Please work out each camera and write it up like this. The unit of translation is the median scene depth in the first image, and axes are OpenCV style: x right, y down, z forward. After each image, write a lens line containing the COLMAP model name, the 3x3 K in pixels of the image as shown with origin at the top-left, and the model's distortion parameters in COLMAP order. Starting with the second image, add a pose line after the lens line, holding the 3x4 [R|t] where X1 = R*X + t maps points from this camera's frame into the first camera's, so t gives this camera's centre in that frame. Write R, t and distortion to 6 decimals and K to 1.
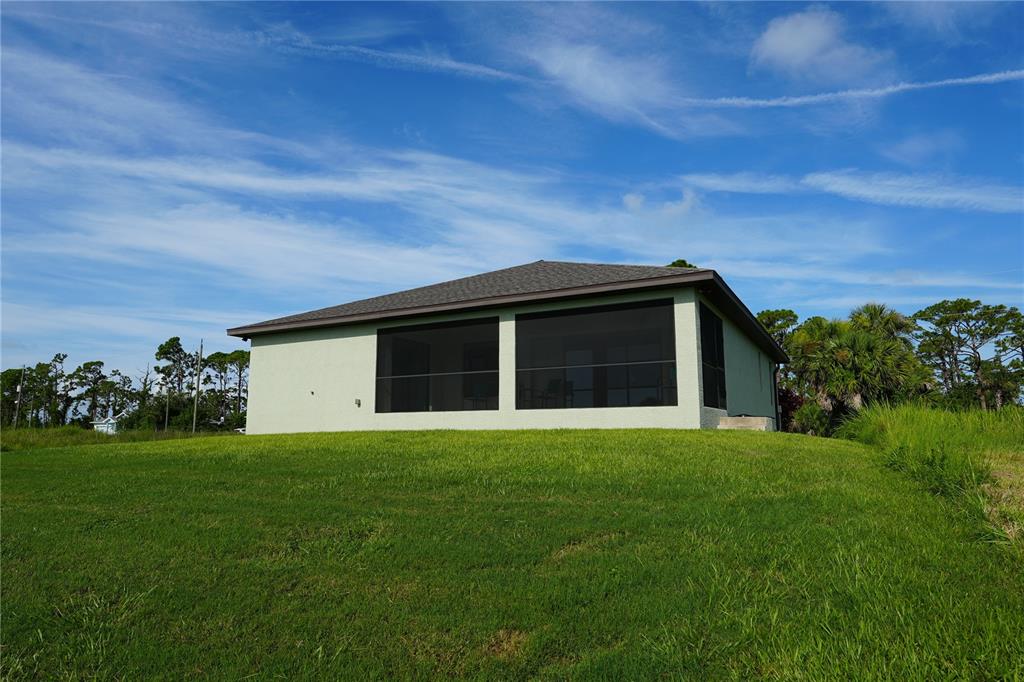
lens RADIAL K [[638.3, 0, 505.8], [0, 638.3, 346.6], [0, 0, 1]] dist [-0.005407, -0.005548]
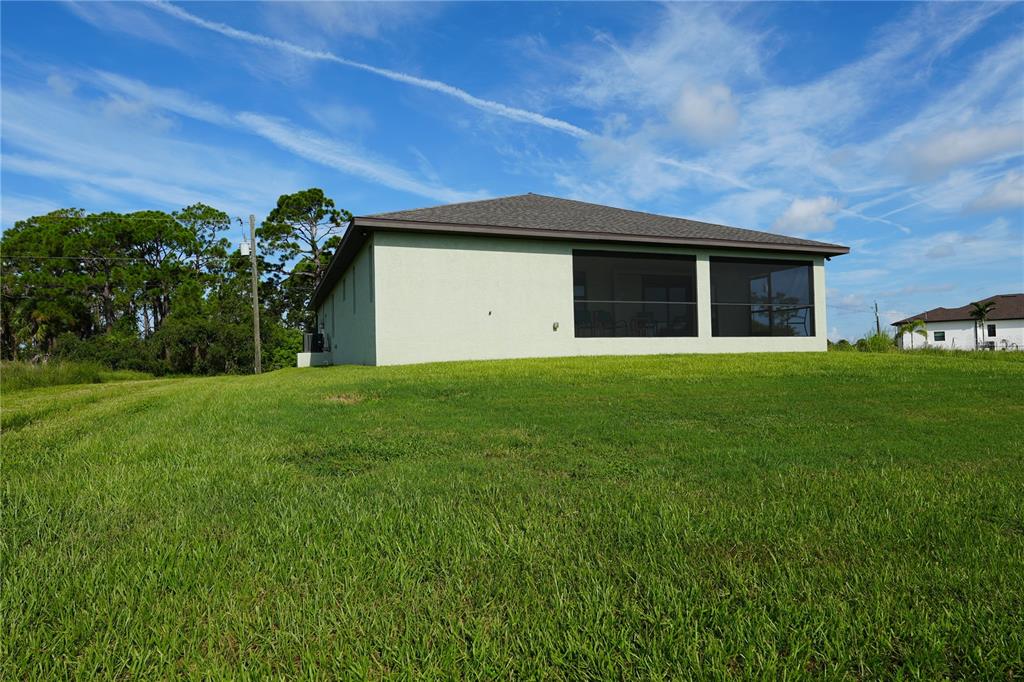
lens RADIAL K [[638.3, 0, 506.0], [0, 638.3, 335.1], [0, 0, 1]] dist [-0.005407, -0.005548]
pose [[0.637751, 0.022152, 0.769924, -0.876843], [-0.085334, 0.995465, 0.042043, 0.060039], [-0.765501, -0.092514, 0.636749, 0.411707]]
